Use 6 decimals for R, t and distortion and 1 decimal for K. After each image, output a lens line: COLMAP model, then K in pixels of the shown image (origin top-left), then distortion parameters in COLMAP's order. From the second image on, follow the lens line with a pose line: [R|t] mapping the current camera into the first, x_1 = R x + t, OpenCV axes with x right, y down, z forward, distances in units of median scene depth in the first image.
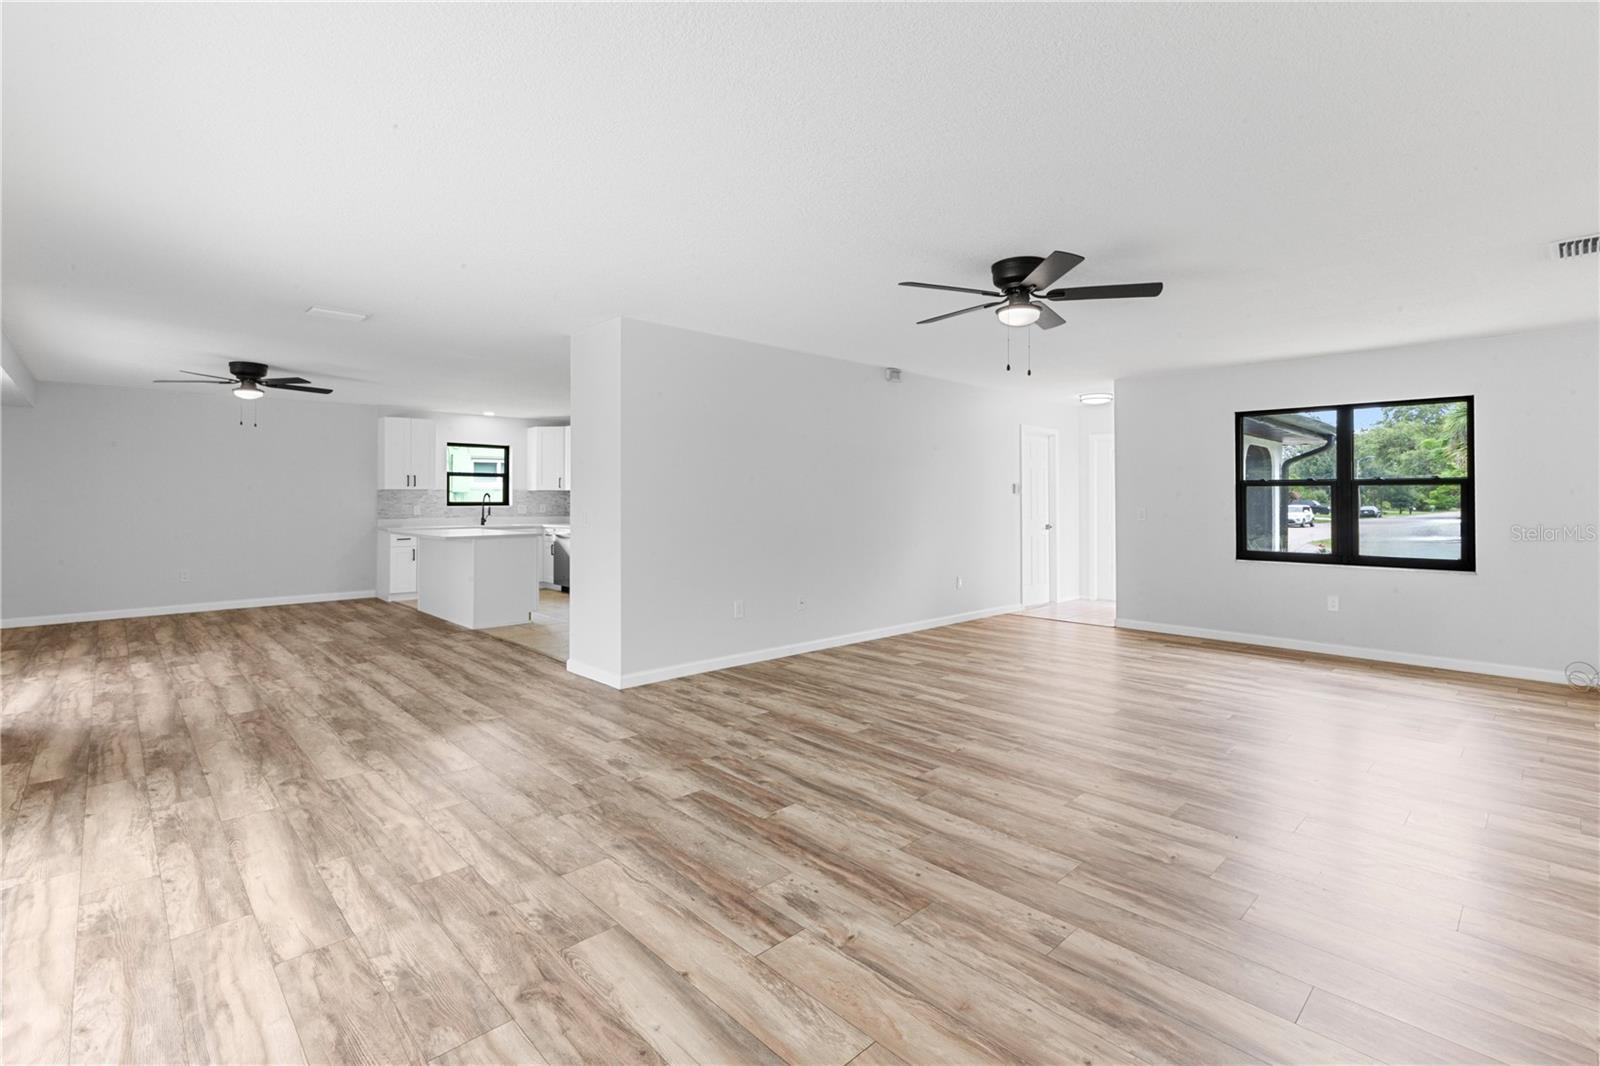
lens RADIAL K [[737.7, 0, 803.9], [0, 737.7, 490.9], [0, 0, 1]] dist [-0.000762, 0.000043]
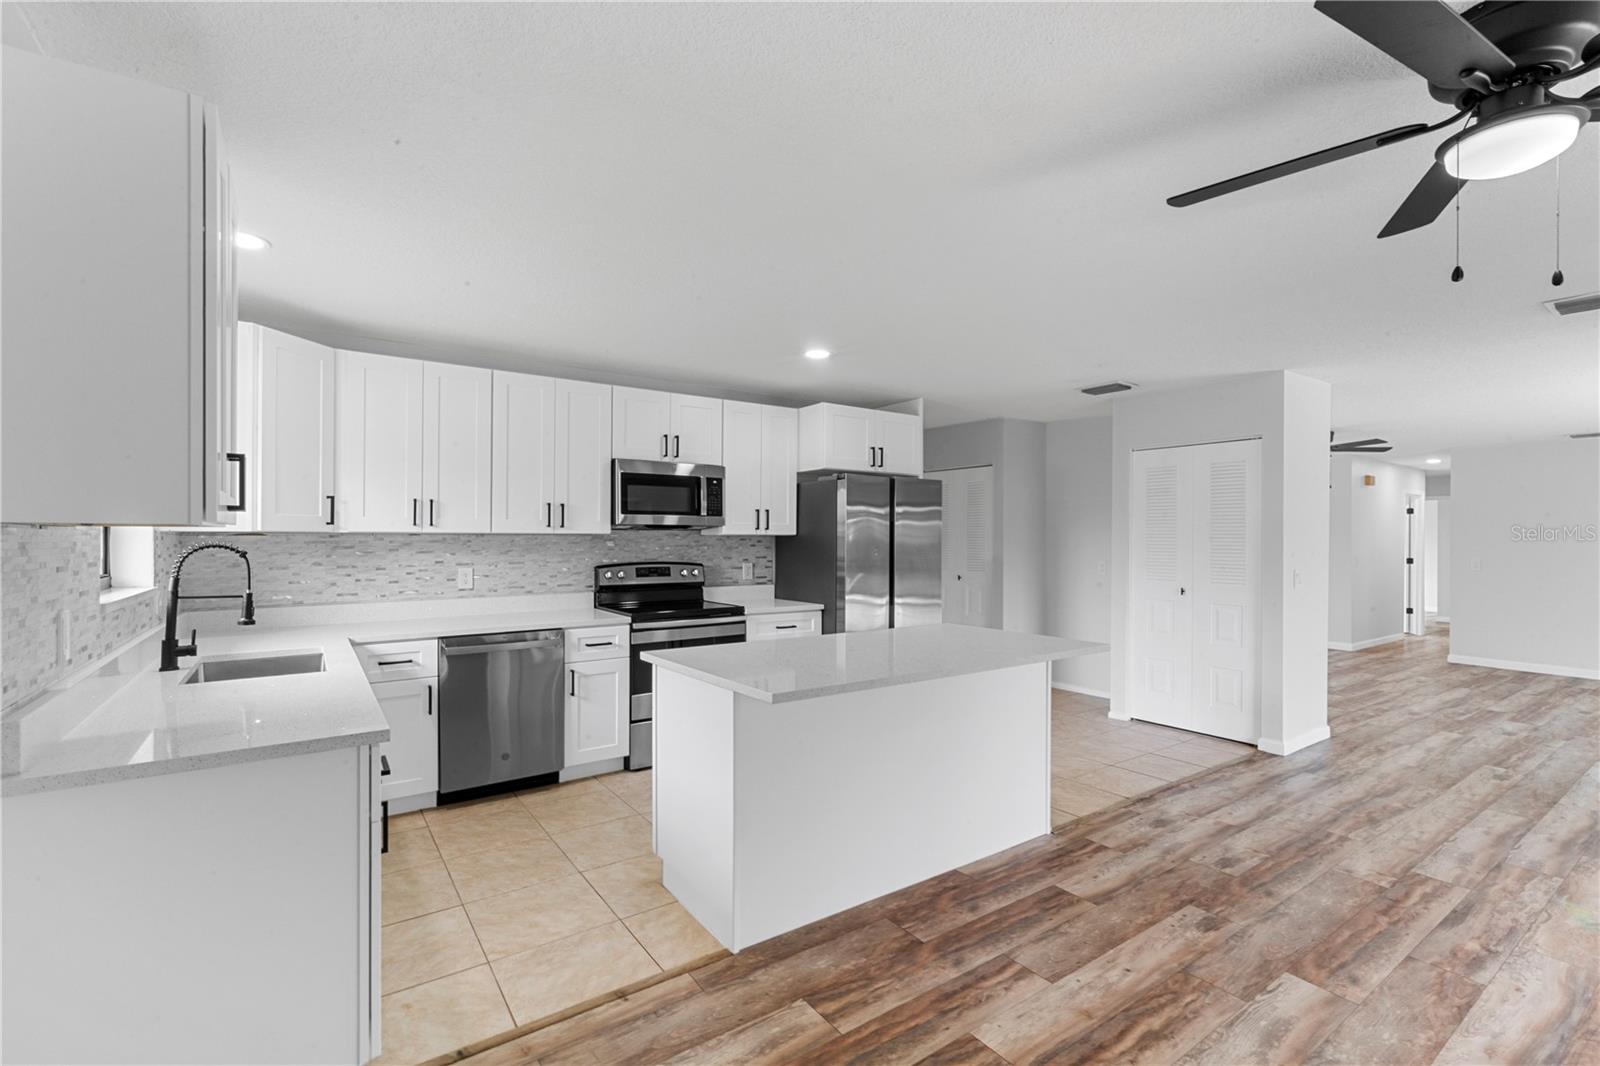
lens RADIAL K [[716.8, 0, 805.8], [0, 716.8, 535.8], [0, 0, 1]] dist [-0.001361, 0.000592]
pose [[0.138001, 0.005913, 0.990414, -0.650605], [-0.012577, 0.999912, -0.004217, -0.000456], [-0.990352, -0.011875, 0.138063, 0.762274]]
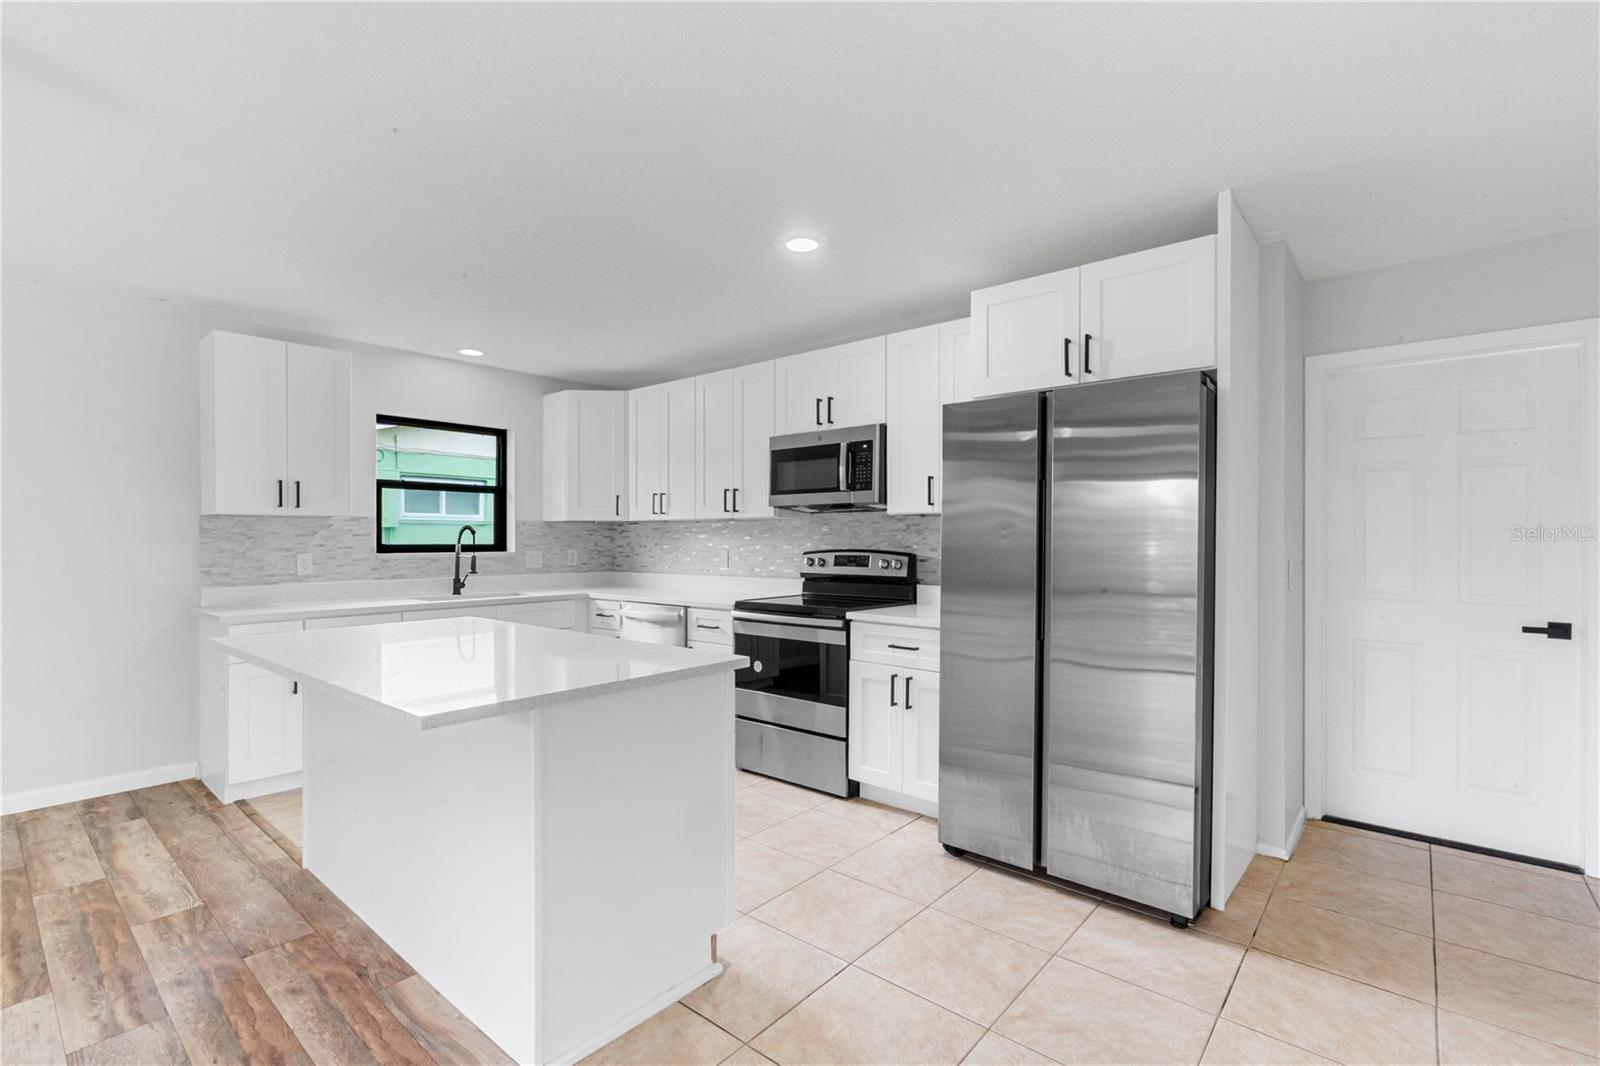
lens RADIAL K [[729.0, 0, 804.2], [0, 729.0, 536.7], [0, 0, 1]] dist [-0.002185, 0.001833]
pose [[0.994548, 0.001435, 0.104275, -0.267517], [-0.002214, 0.999971, 0.007351, 0.006125], [-0.104261, -0.007542, 0.994521, 0.524539]]
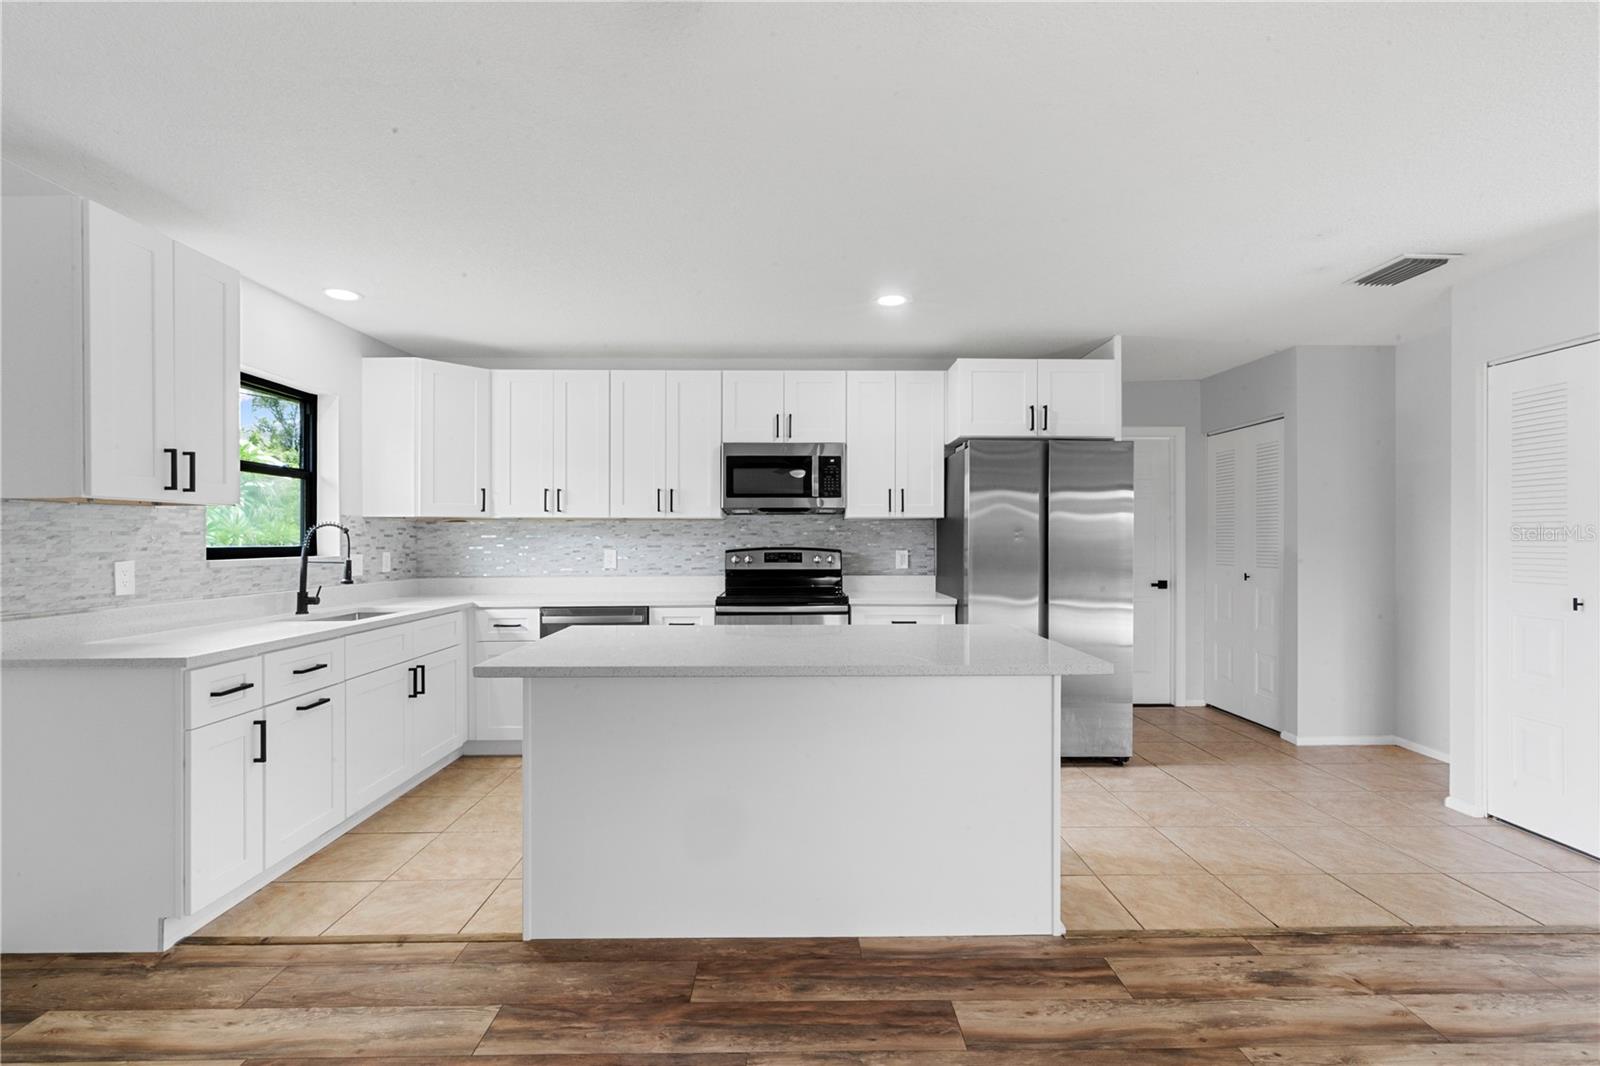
lens RADIAL K [[729.0, 0, 804.2], [0, 729.0, 536.7], [0, 0, 1]] dist [-0.002185, 0.001833]
pose [[0.675817, 0.002254, 0.737066, -0.532406], [-0.006531, 0.999974, 0.002929, 0.007876], [-0.737040, -0.006793, 0.675815, 0.602032]]
